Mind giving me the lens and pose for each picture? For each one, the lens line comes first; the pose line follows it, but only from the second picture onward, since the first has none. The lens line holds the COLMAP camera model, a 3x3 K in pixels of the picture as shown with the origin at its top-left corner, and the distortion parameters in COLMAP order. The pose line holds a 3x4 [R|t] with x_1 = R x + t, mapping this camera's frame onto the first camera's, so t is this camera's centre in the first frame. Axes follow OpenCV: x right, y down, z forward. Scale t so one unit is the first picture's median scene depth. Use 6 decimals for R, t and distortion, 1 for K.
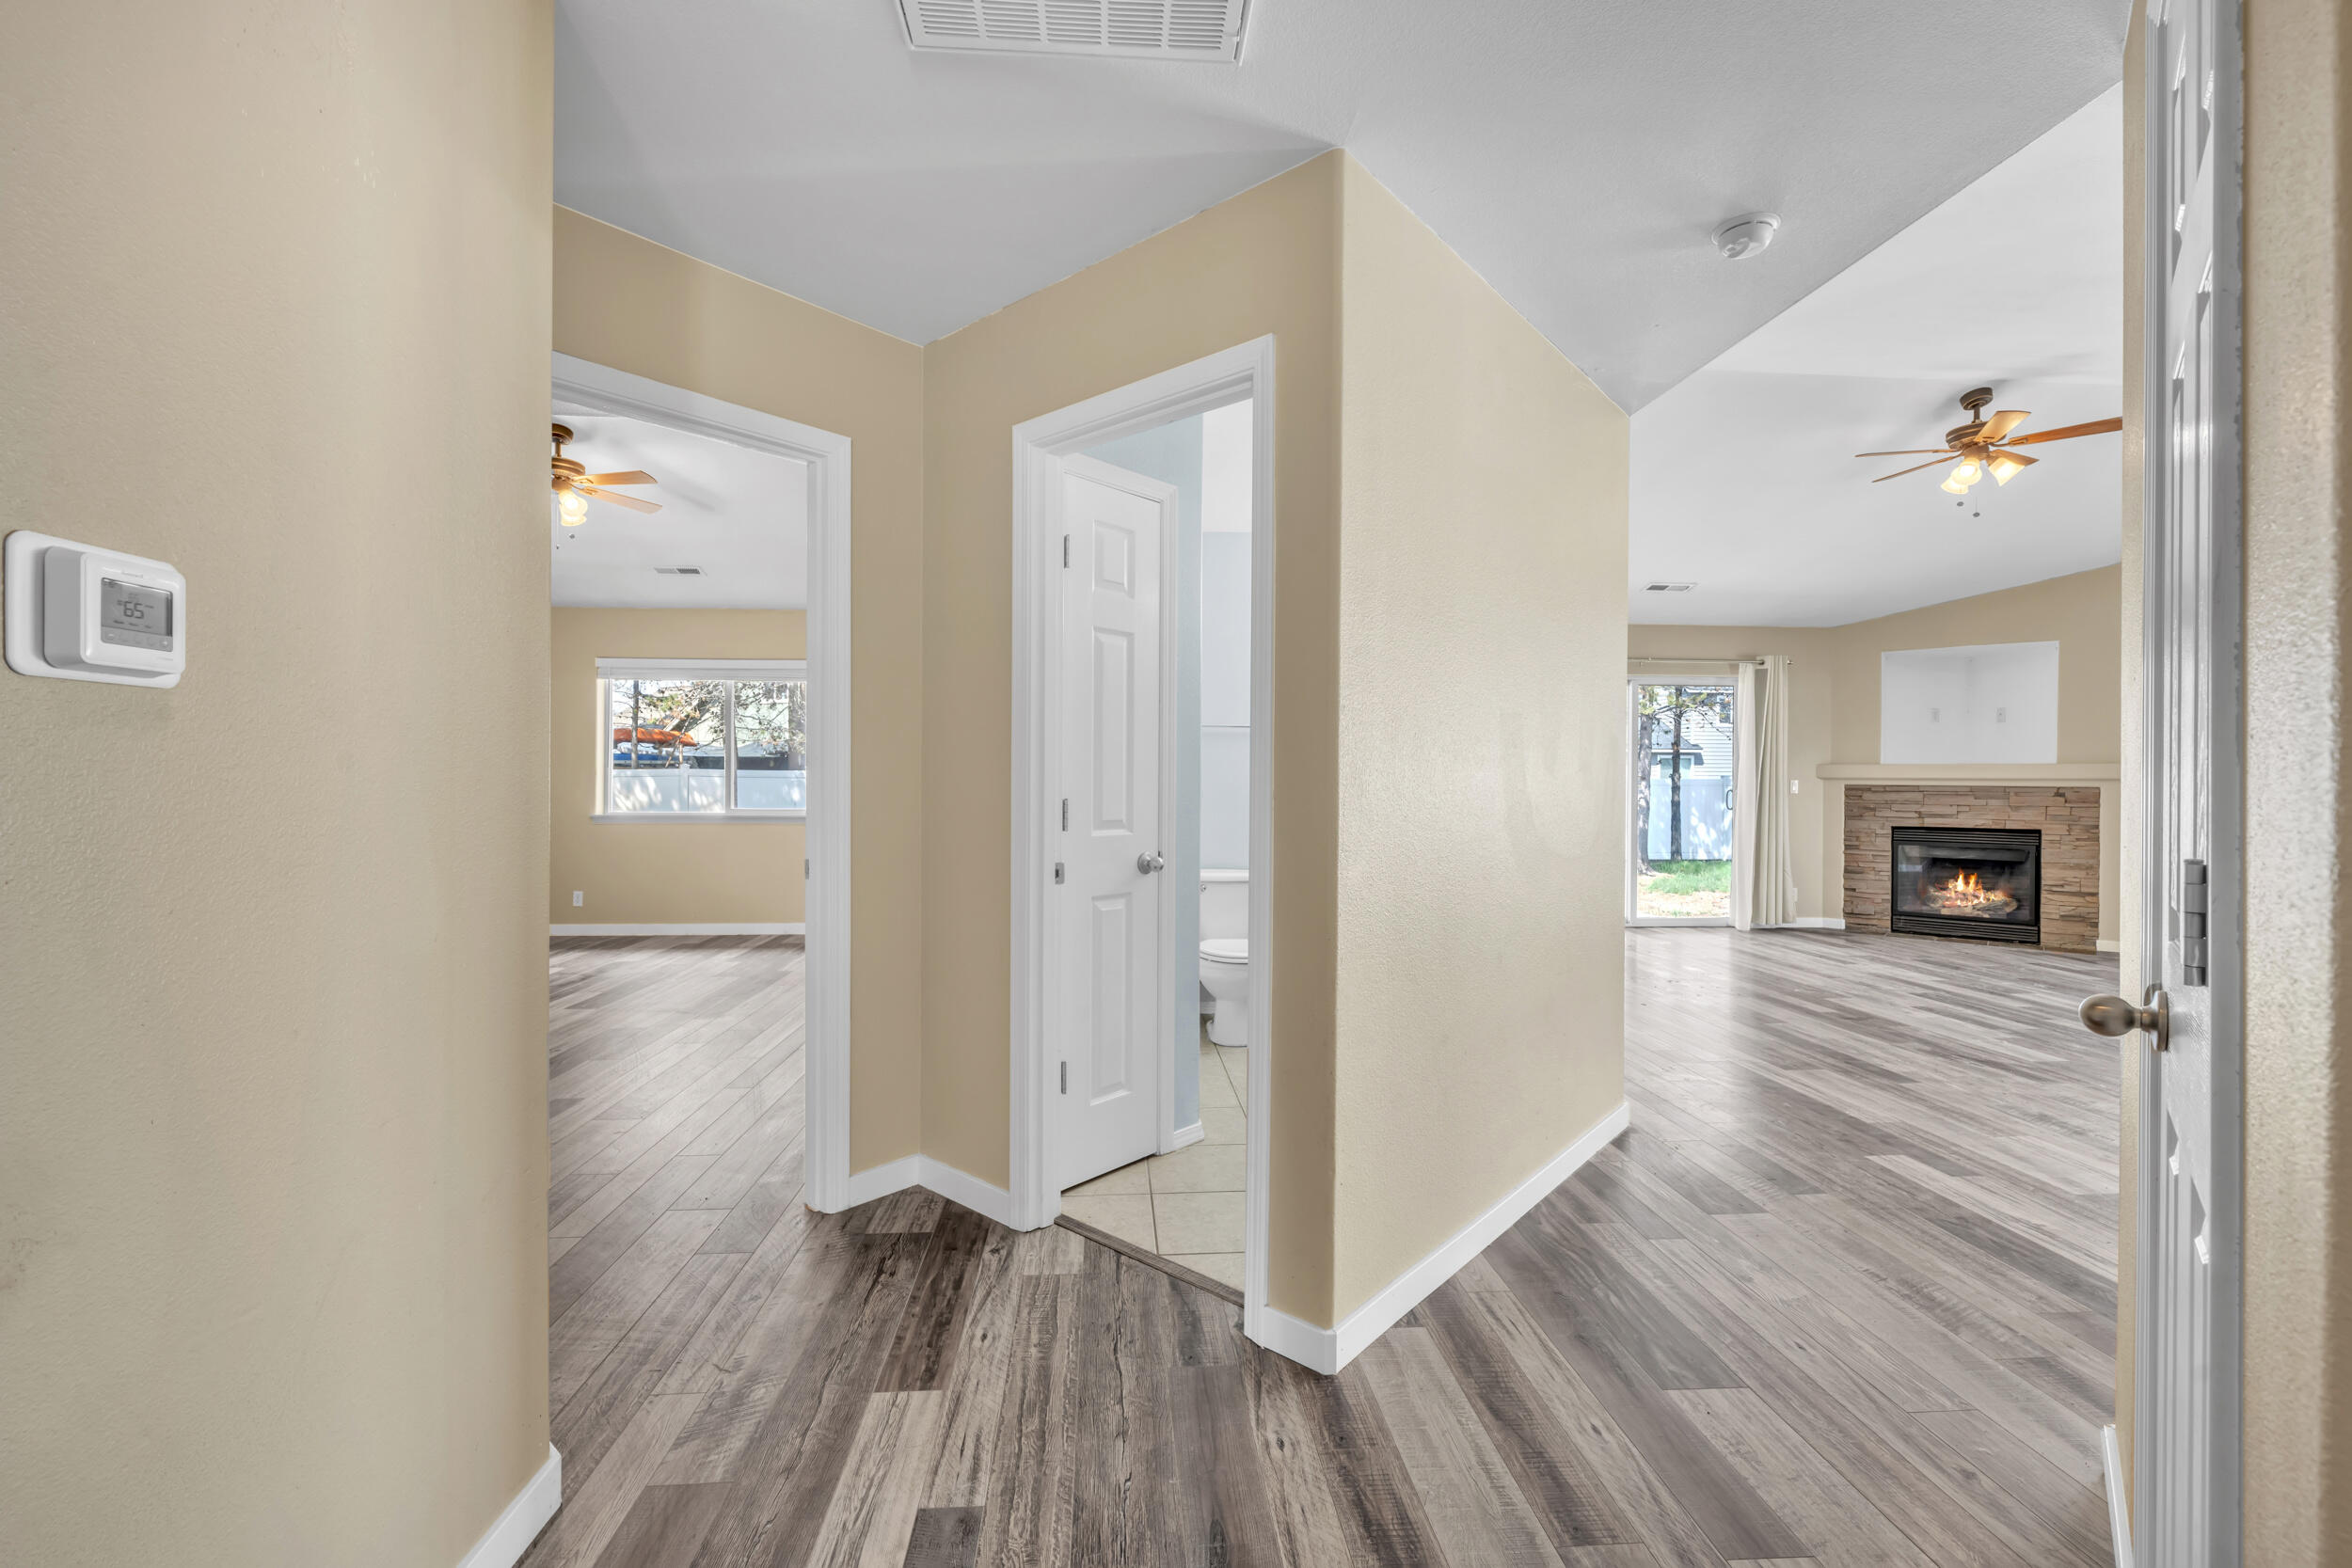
lens RADIAL K [[964.7, 0, 1187.1], [0, 964.7, 792.2], [0, 0, 1]] dist [0.000798, -0.000900]
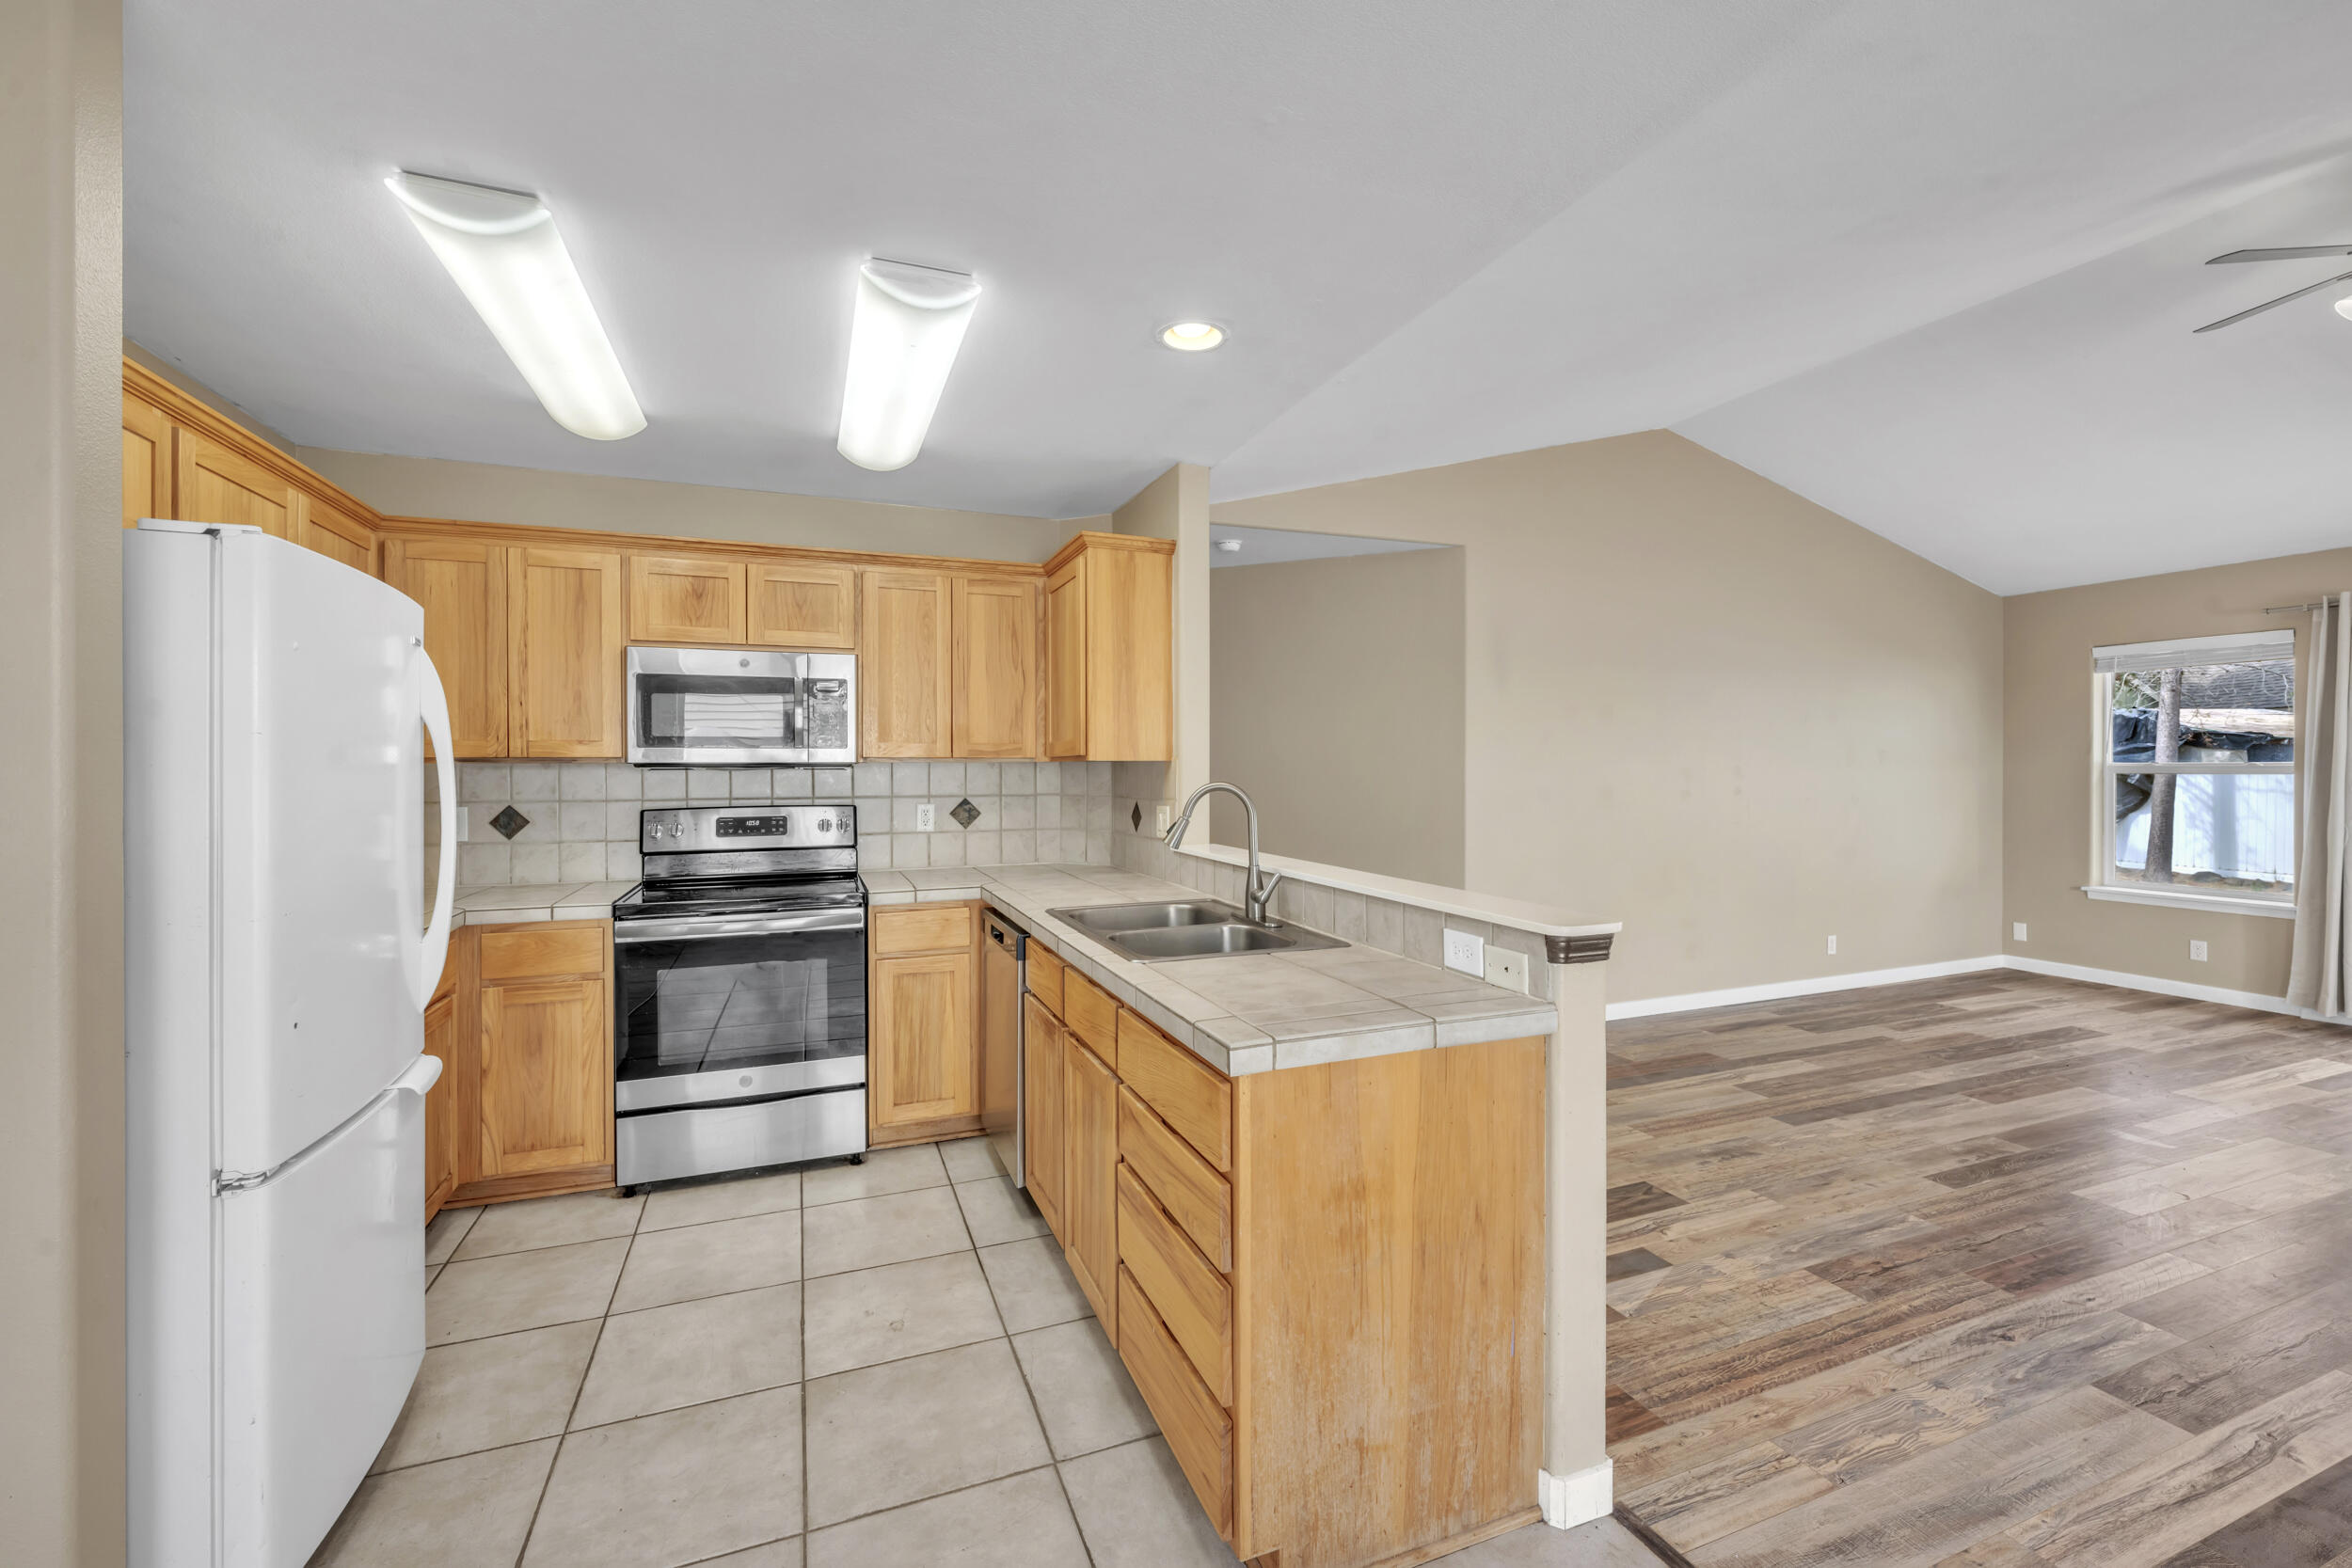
lens RADIAL K [[964.7, 0, 1175.9], [0, 964.7, 773.3], [0, 0, 1]] dist [0.000798, -0.000900]
pose [[0.298697, -0.001249, -0.954347, 0.736280], [-0.003813, 0.999990, -0.002502, -0.021990], [0.954340, 0.004386, 0.298689, 0.062891]]
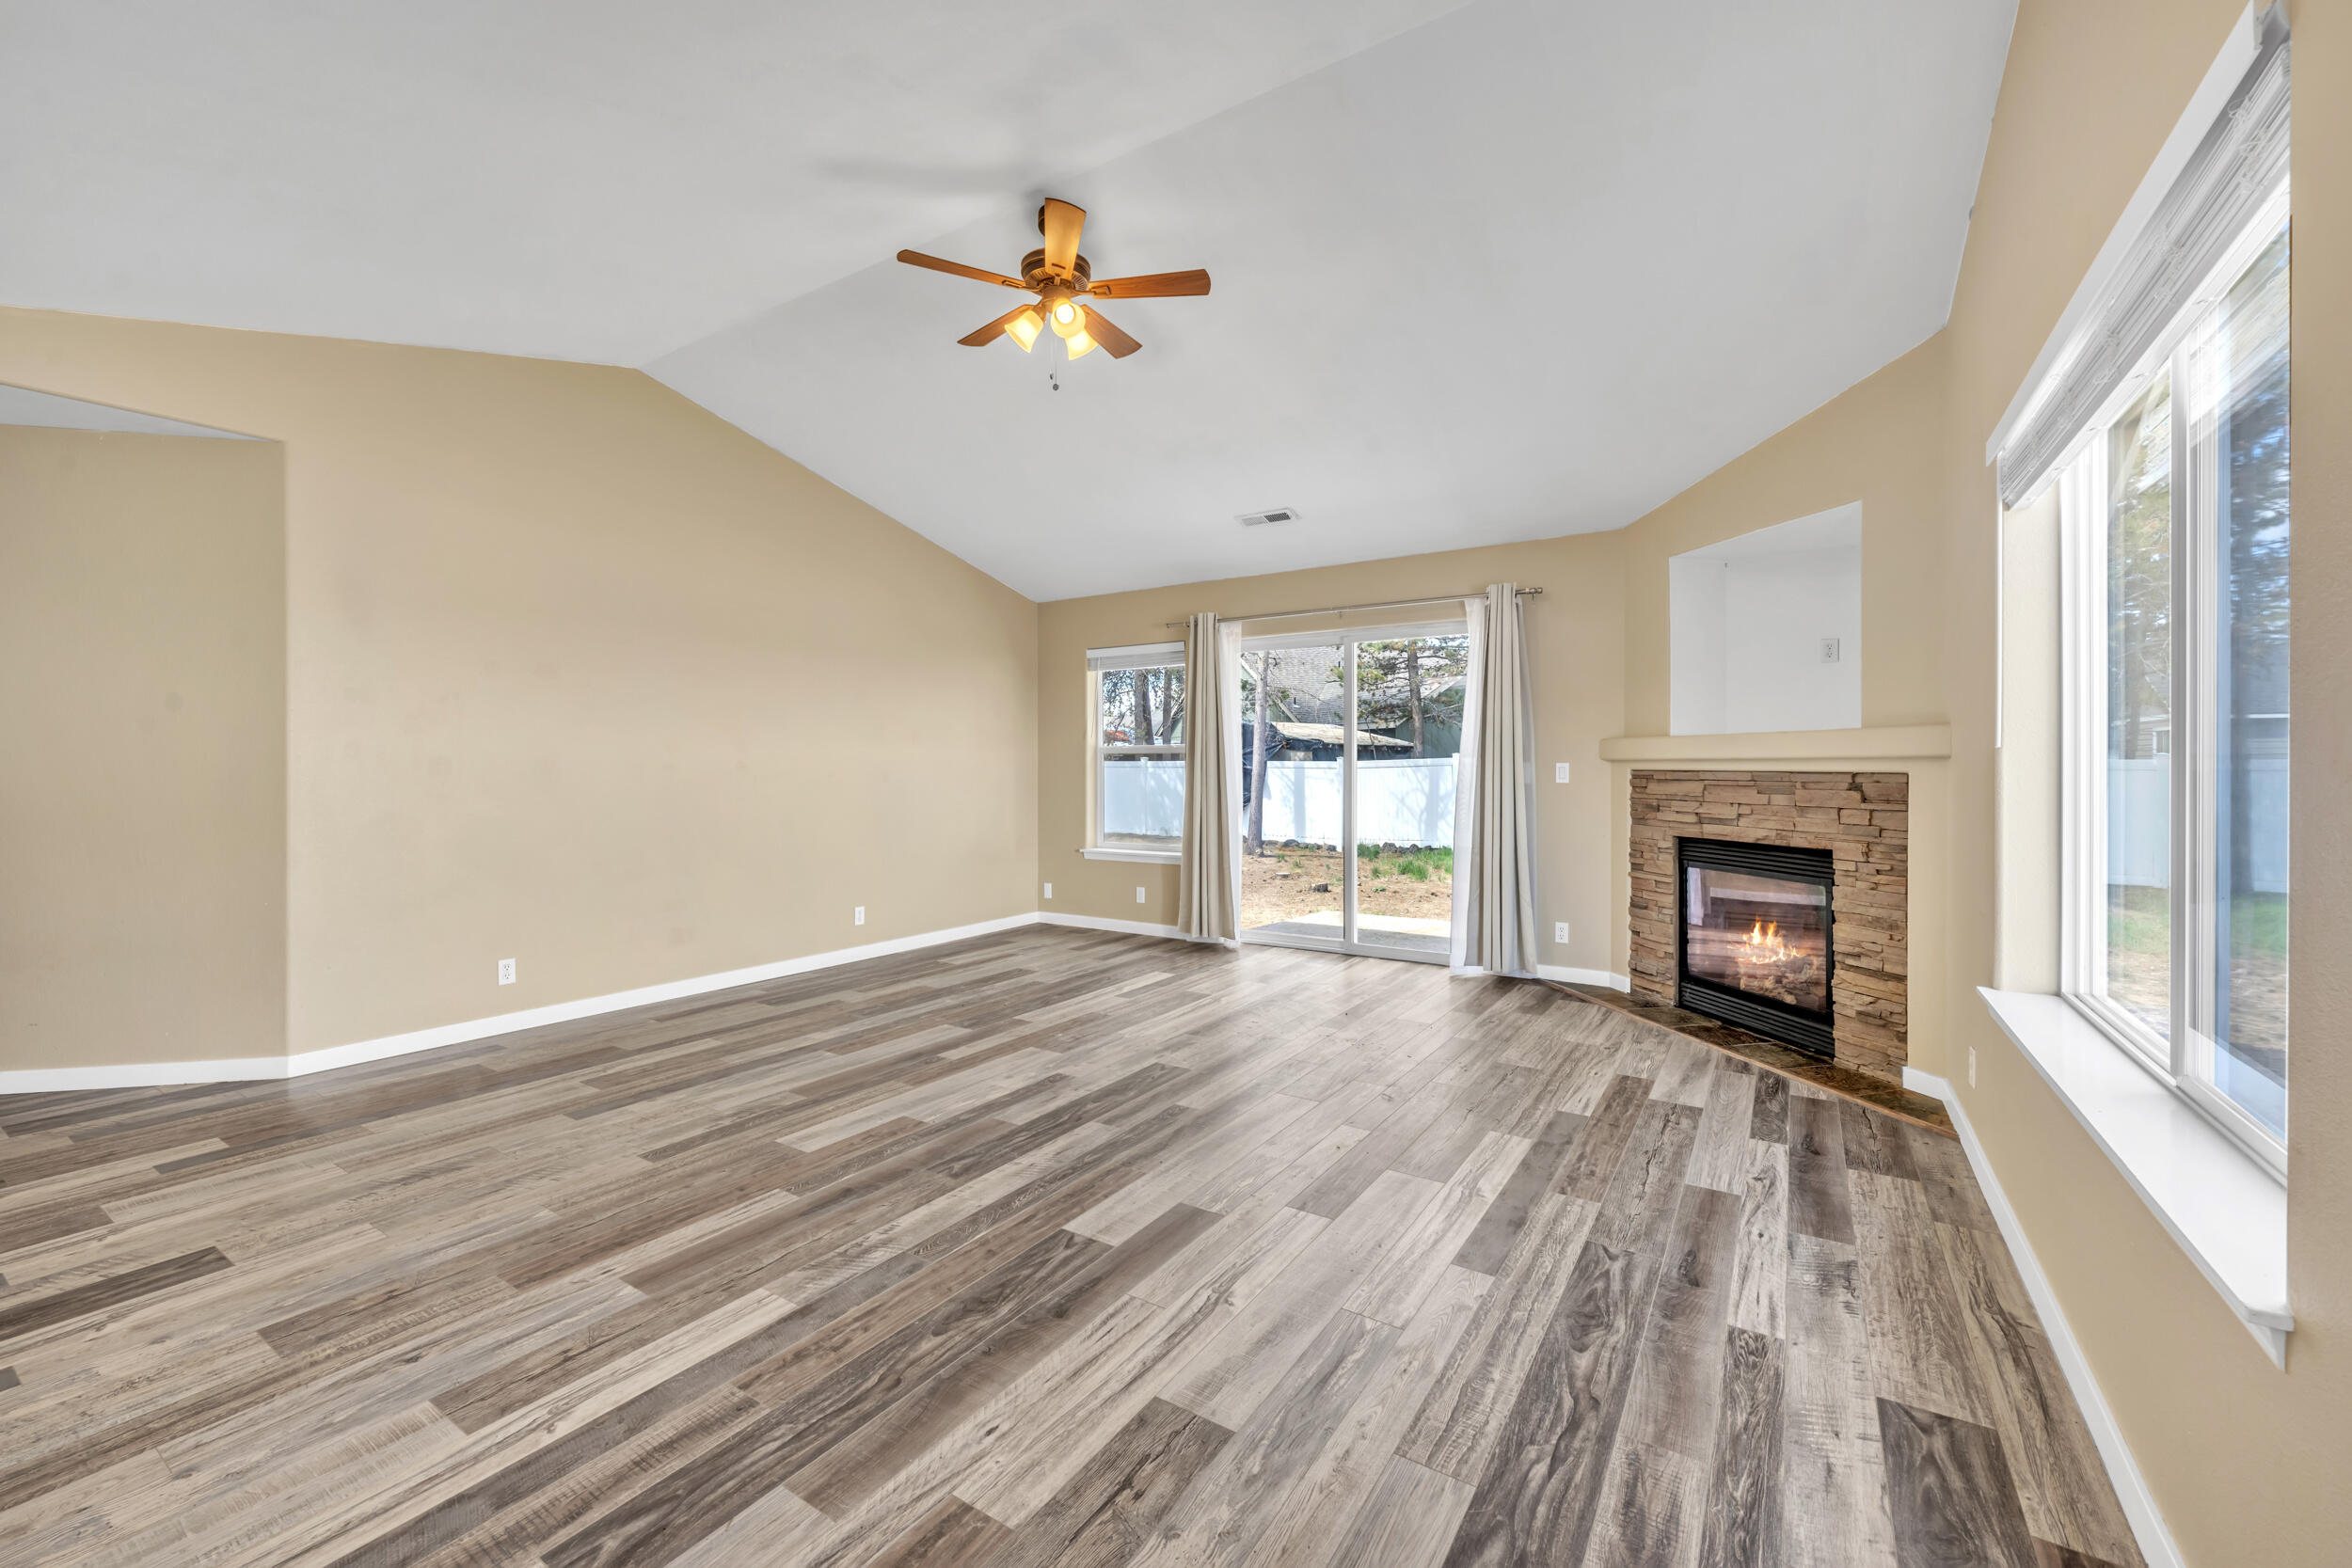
lens RADIAL K [[948.6, 0, 1179.0], [0, 948.6, 779.8], [0, 0, 1]] dist [-0.002113, -0.000097]
pose [[0.799401, -0.001469, -0.600796, 0.838801], [0.001441, 0.999999, -0.000527, -0.001201], [0.600796, -0.000445, 0.799402, 0.319548]]
